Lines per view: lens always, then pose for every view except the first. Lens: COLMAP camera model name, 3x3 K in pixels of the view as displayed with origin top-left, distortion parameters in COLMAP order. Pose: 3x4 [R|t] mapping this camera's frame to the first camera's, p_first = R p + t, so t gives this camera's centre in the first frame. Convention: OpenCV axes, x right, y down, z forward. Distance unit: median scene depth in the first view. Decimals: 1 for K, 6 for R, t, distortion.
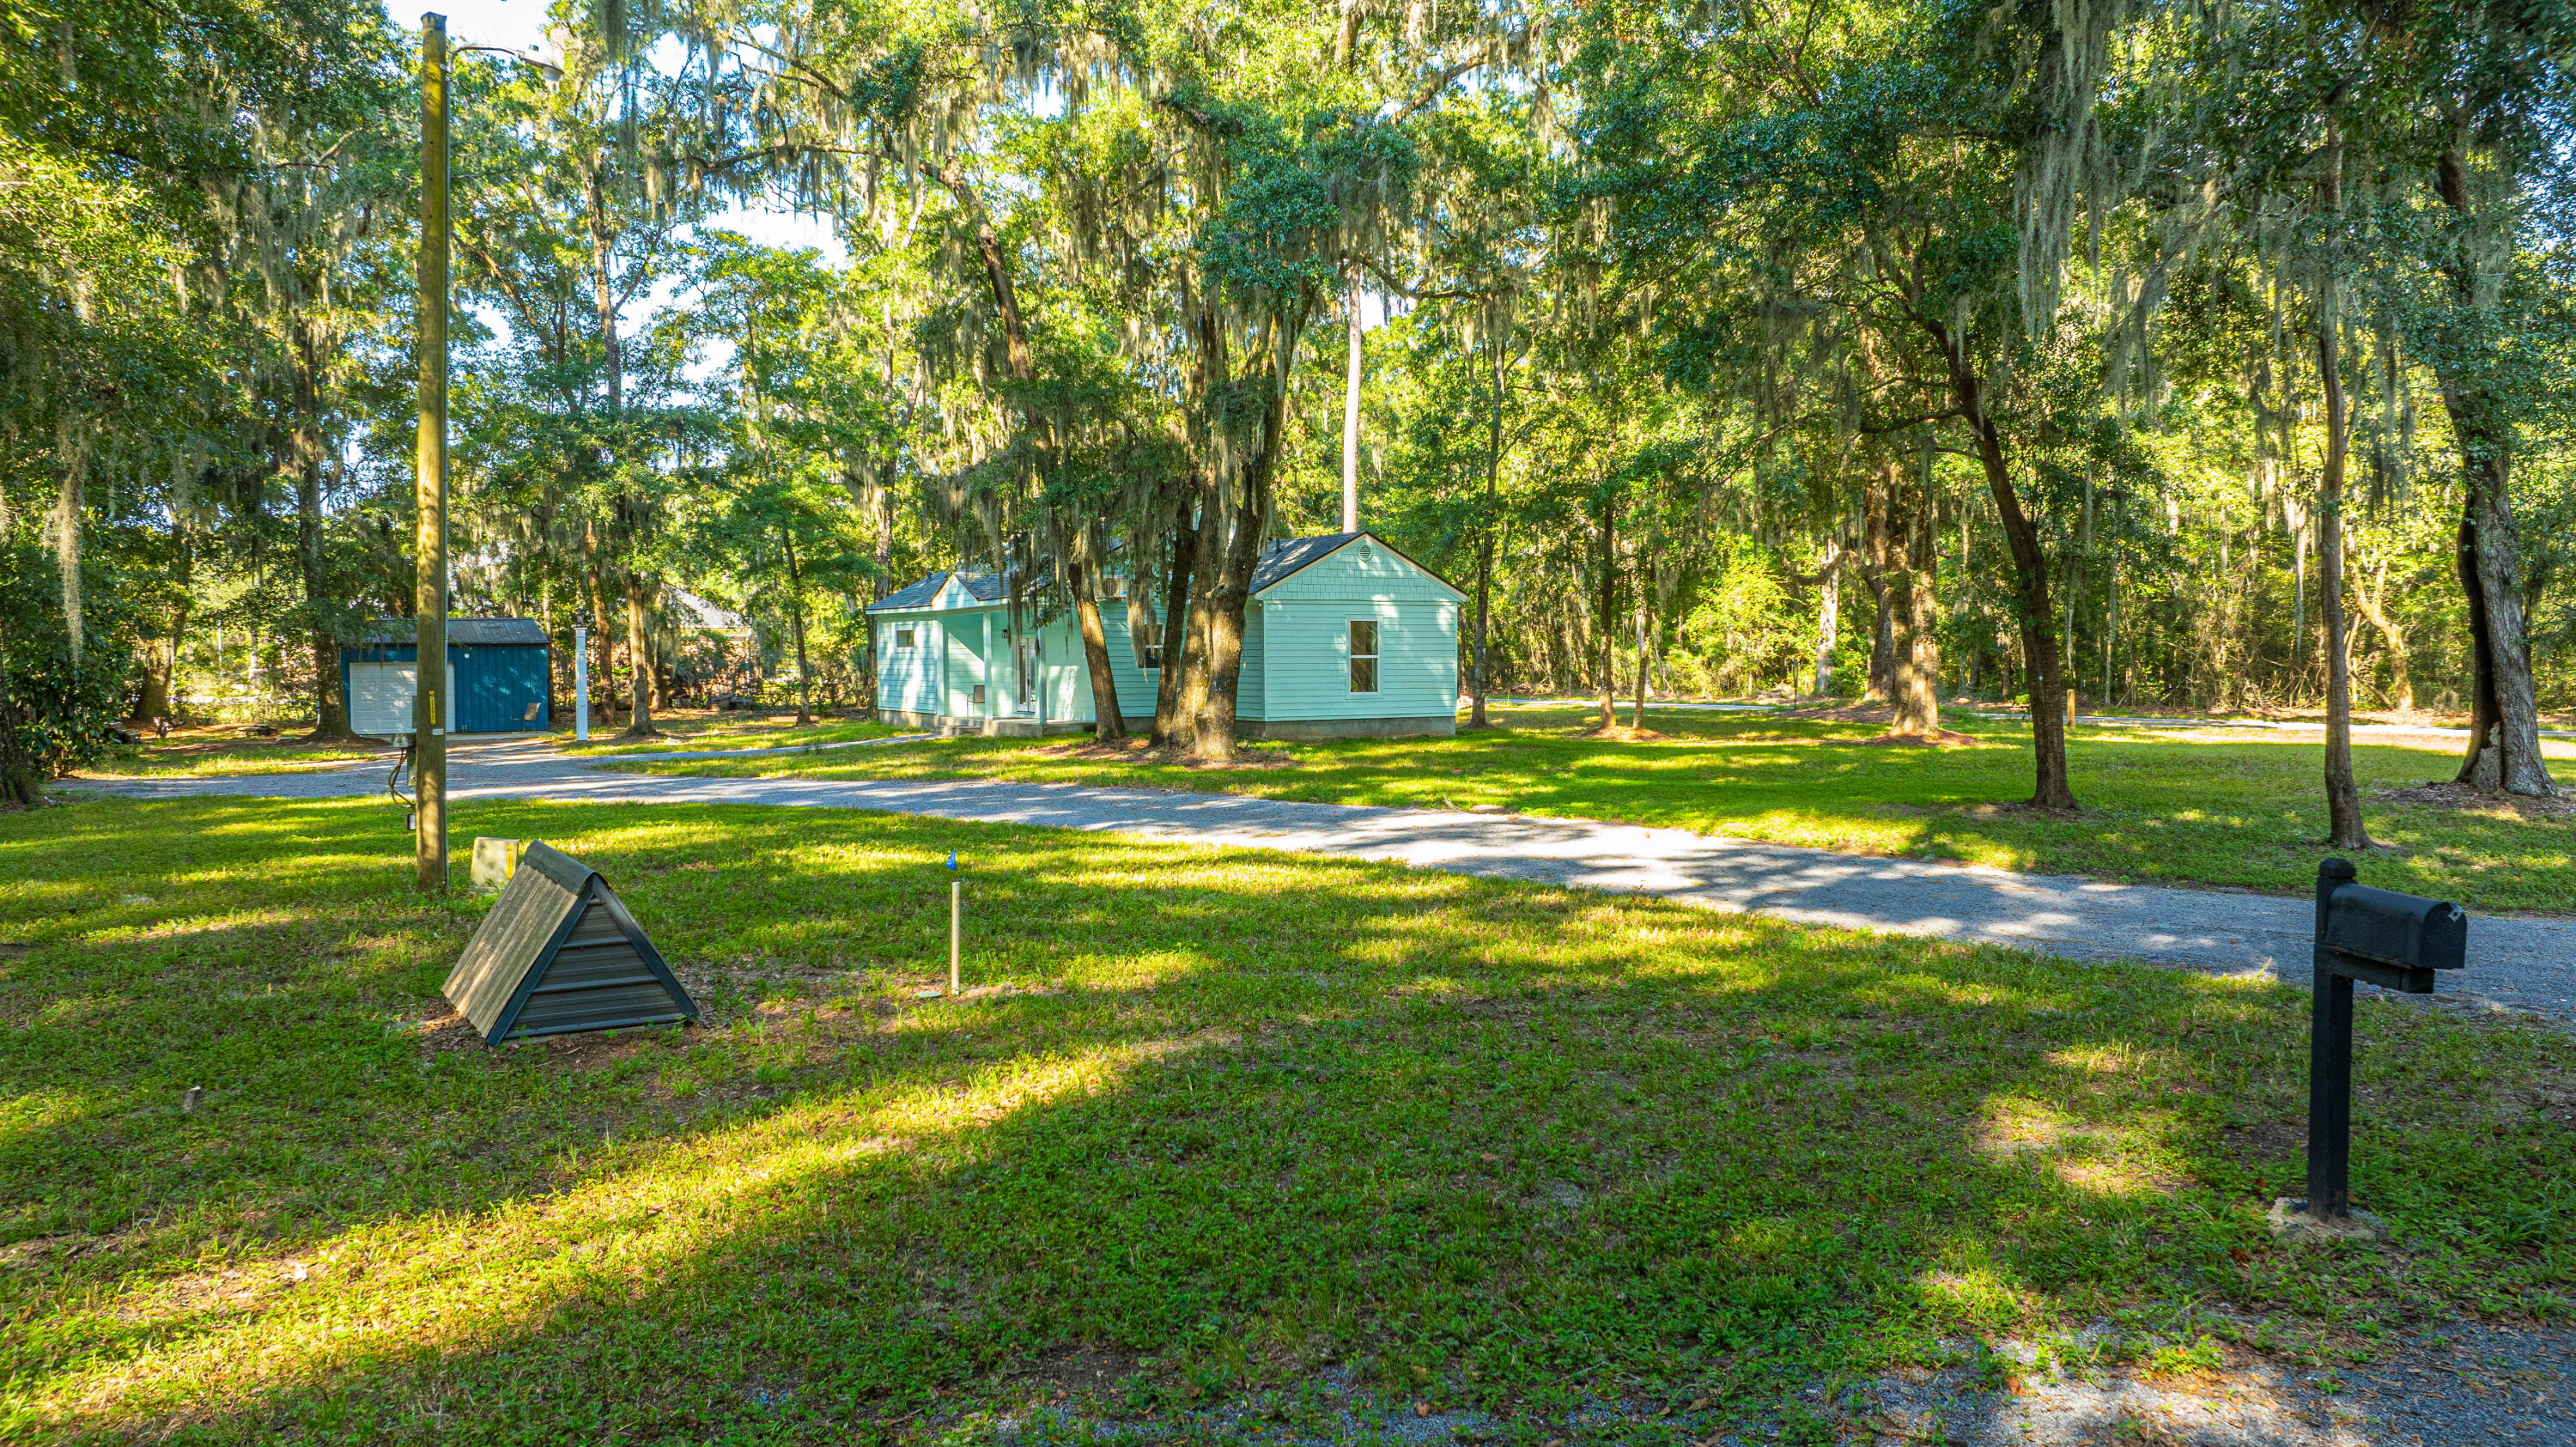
lens RADIAL K [[1792.5, 0, 1288.0], [0, 1792.5, 723.5], [0, 0, 1]] dist [-0.027674, 0.030635]
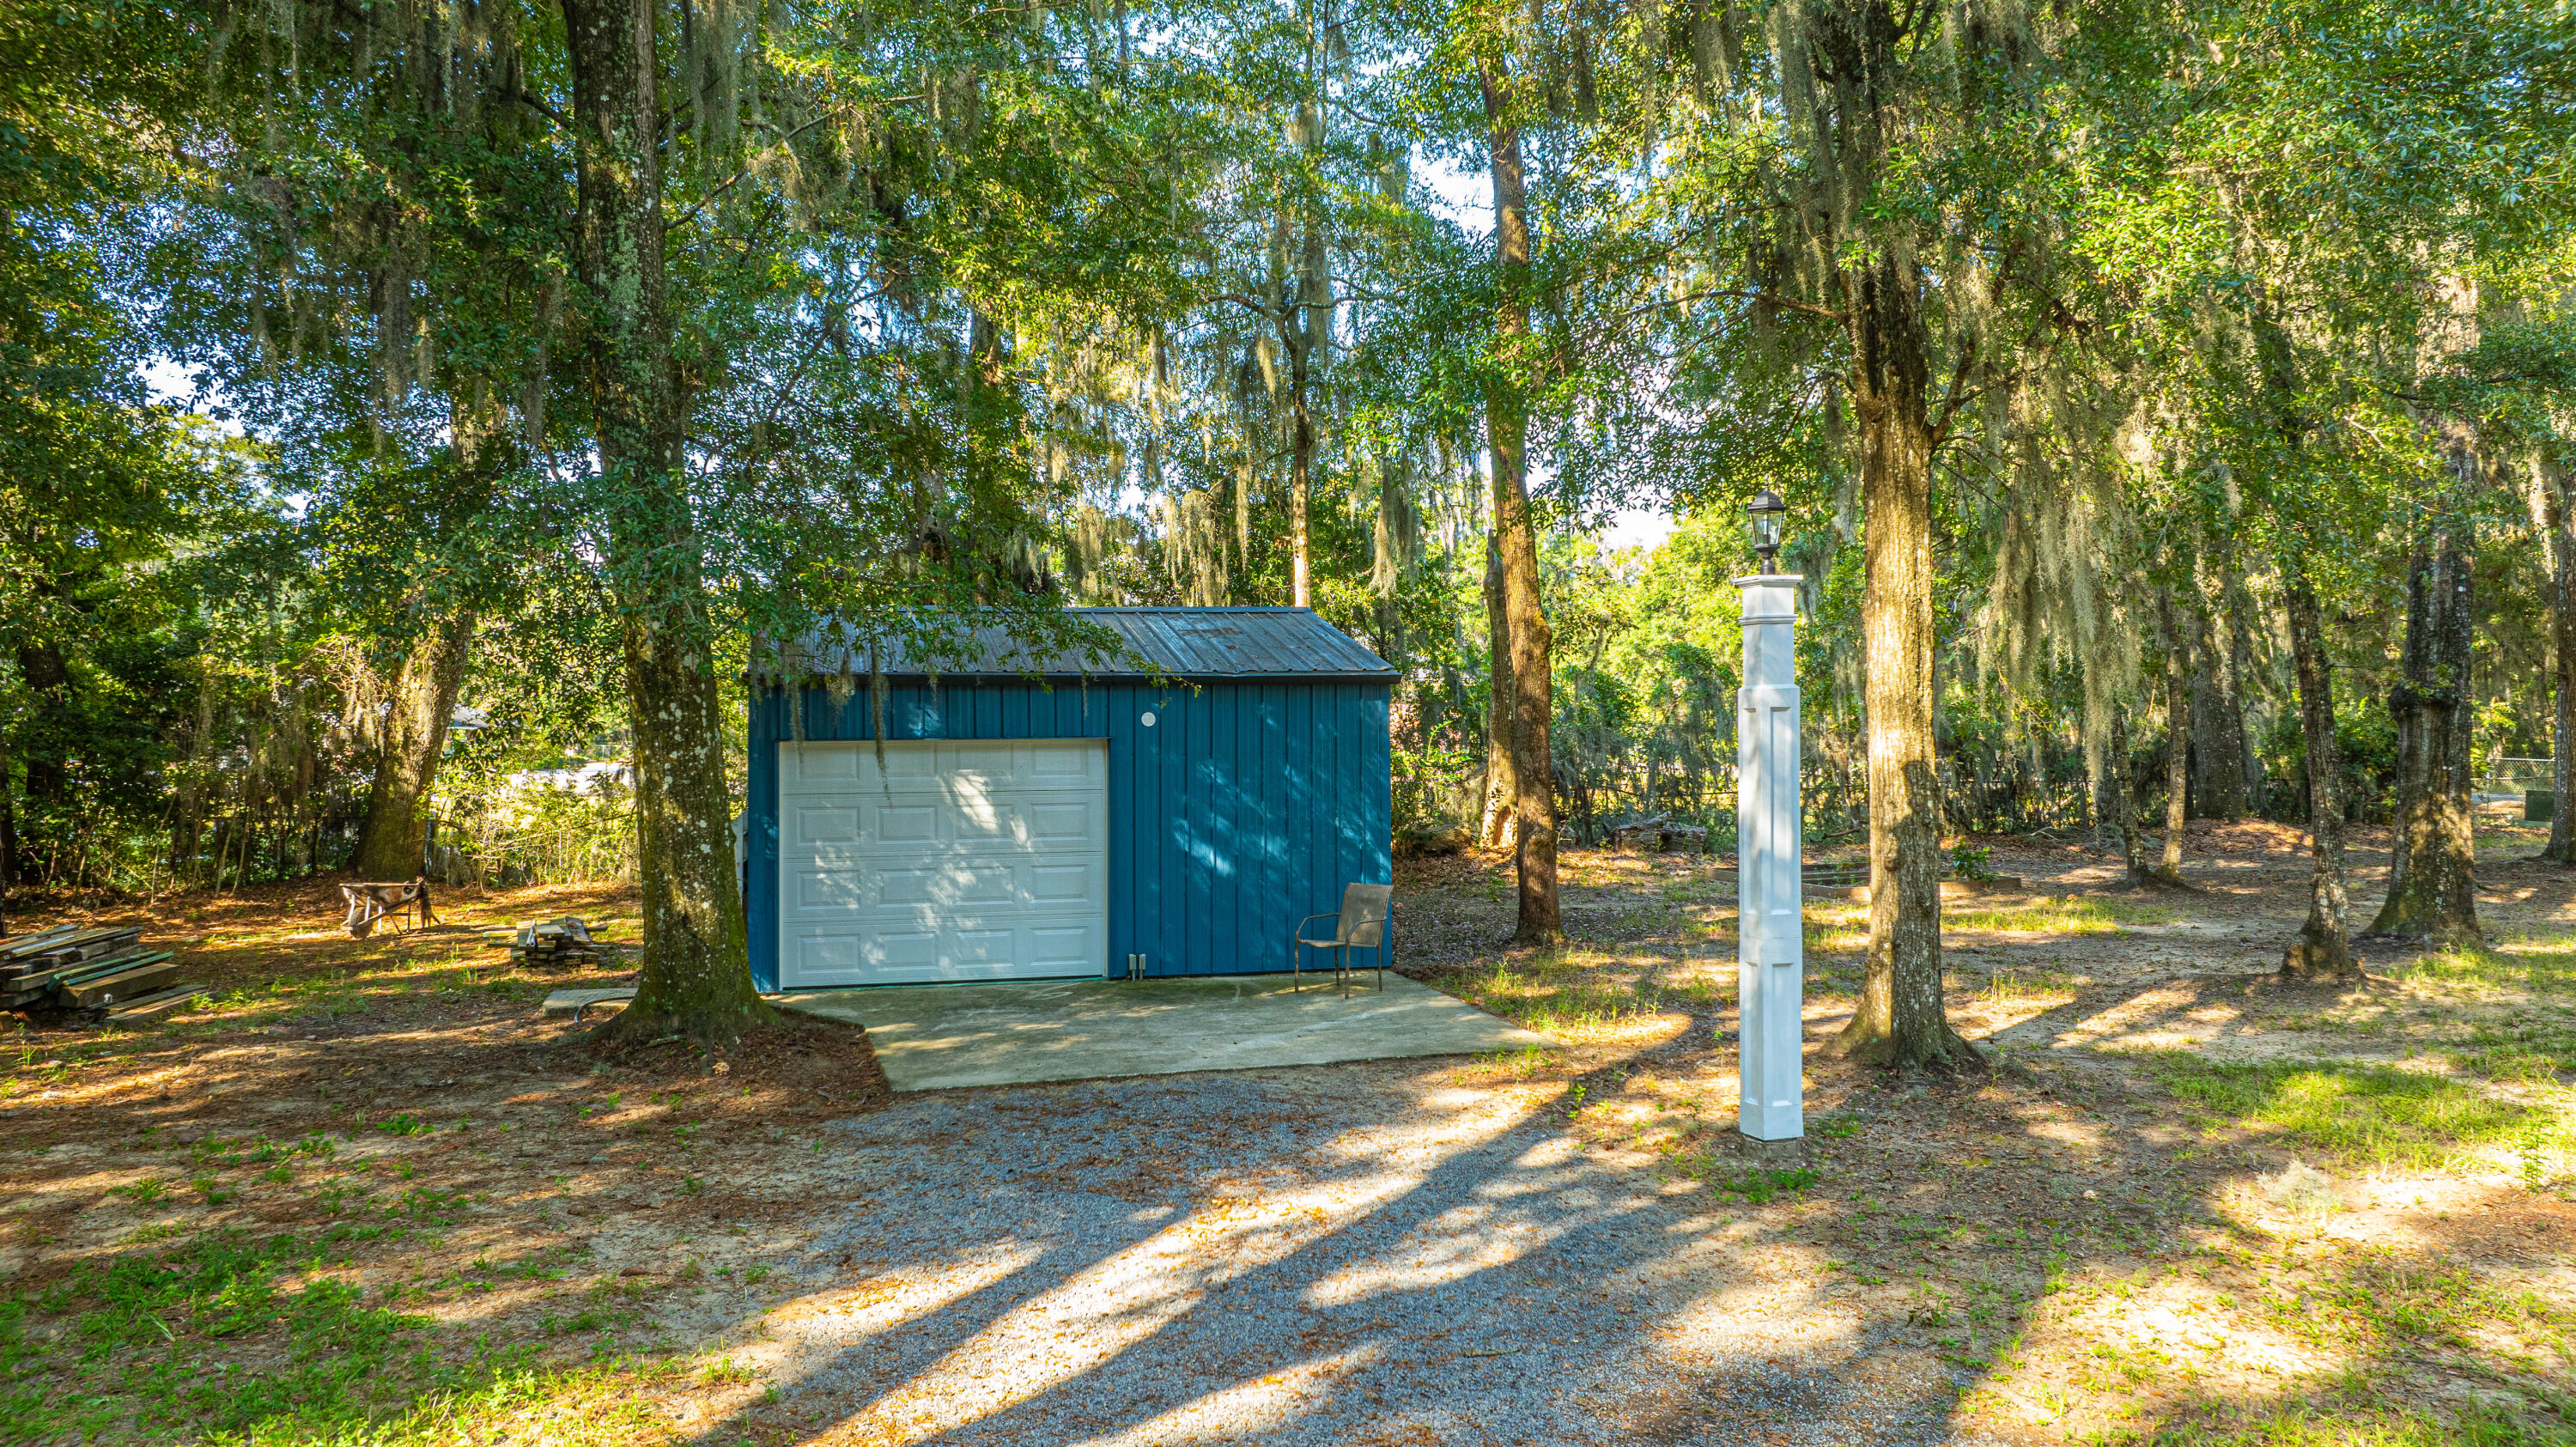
lens RADIAL K [[1792.5, 0, 1288.0], [0, 1792.5, 723.5], [0, 0, 1]] dist [-0.027674, 0.030635]
pose [[0.963044, 0.001309, -0.269341, -0.369733], [-0.011634, 0.999257, -0.036739, -0.027930], [0.269093, 0.038514, 0.962344, 0.744406]]
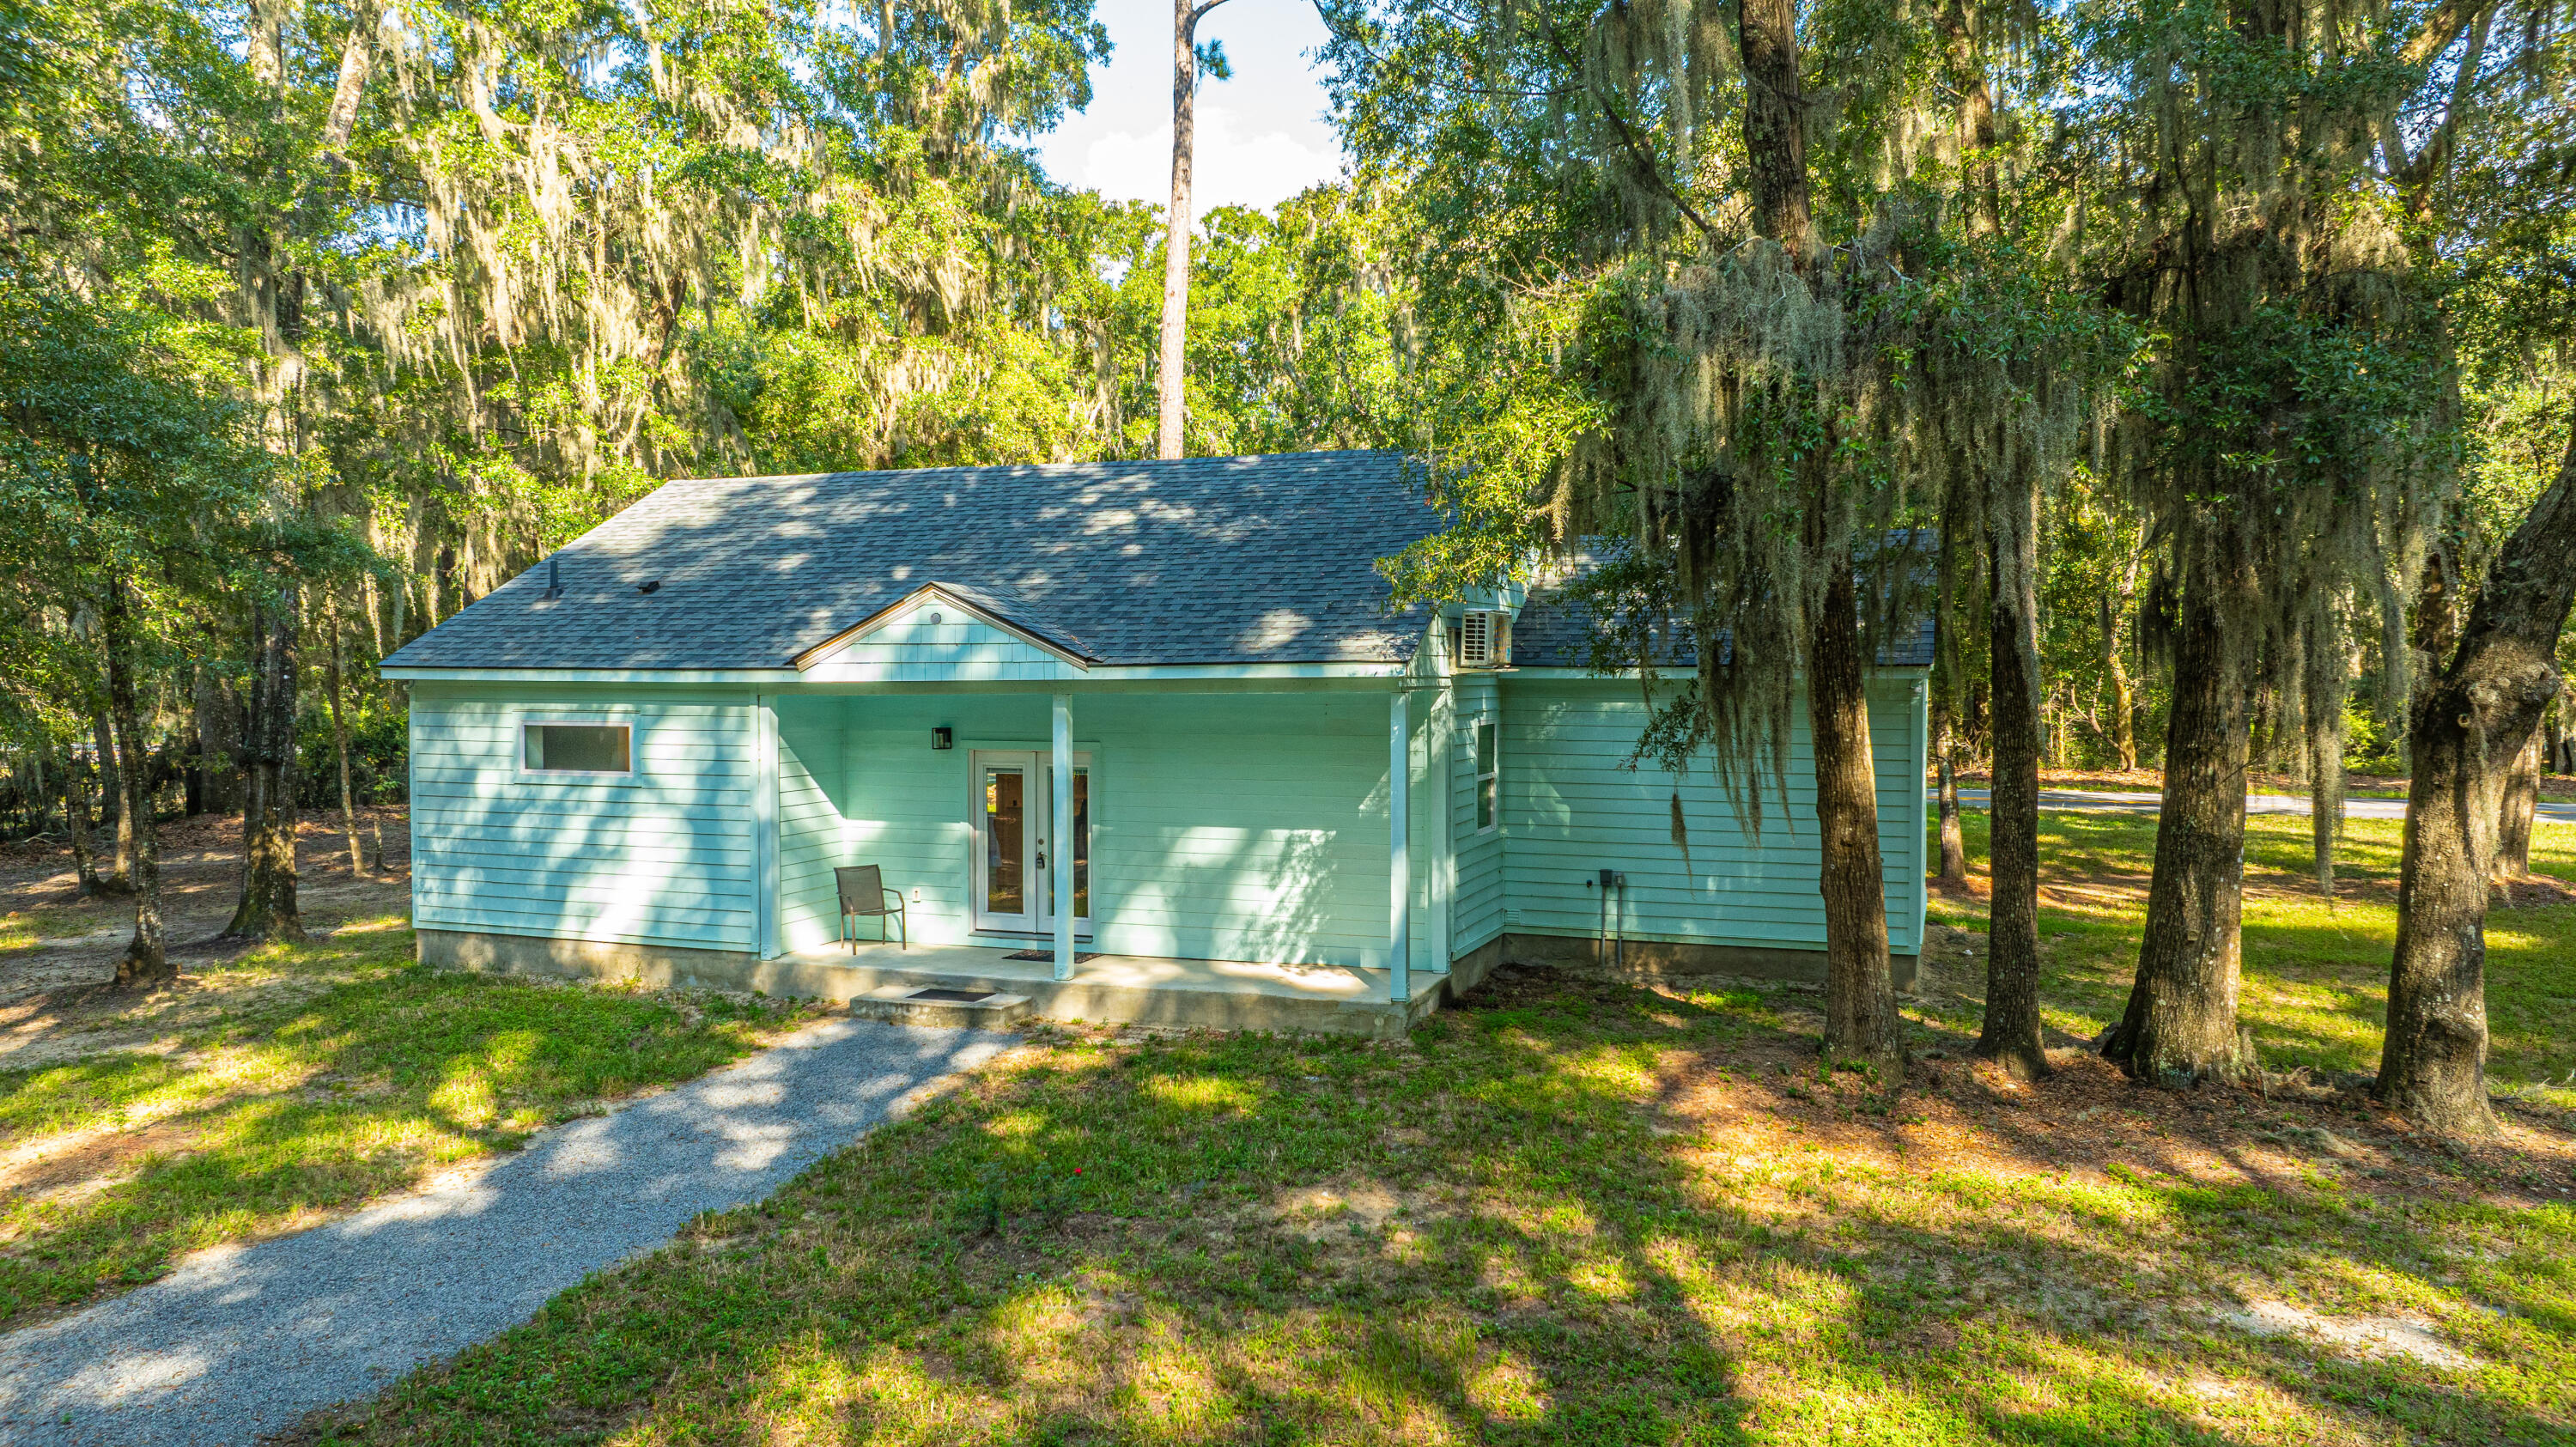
lens RADIAL K [[1792.5, 0, 1288.0], [0, 1792.5, 723.5], [0, 0, 1]] dist [-0.027674, 0.030635]
pose [[0.785768, -0.018652, 0.618240, -0.329545], [0.020218, 0.999786, 0.004466, -0.051773], [-0.618191, 0.008990, 0.785977, 0.612757]]
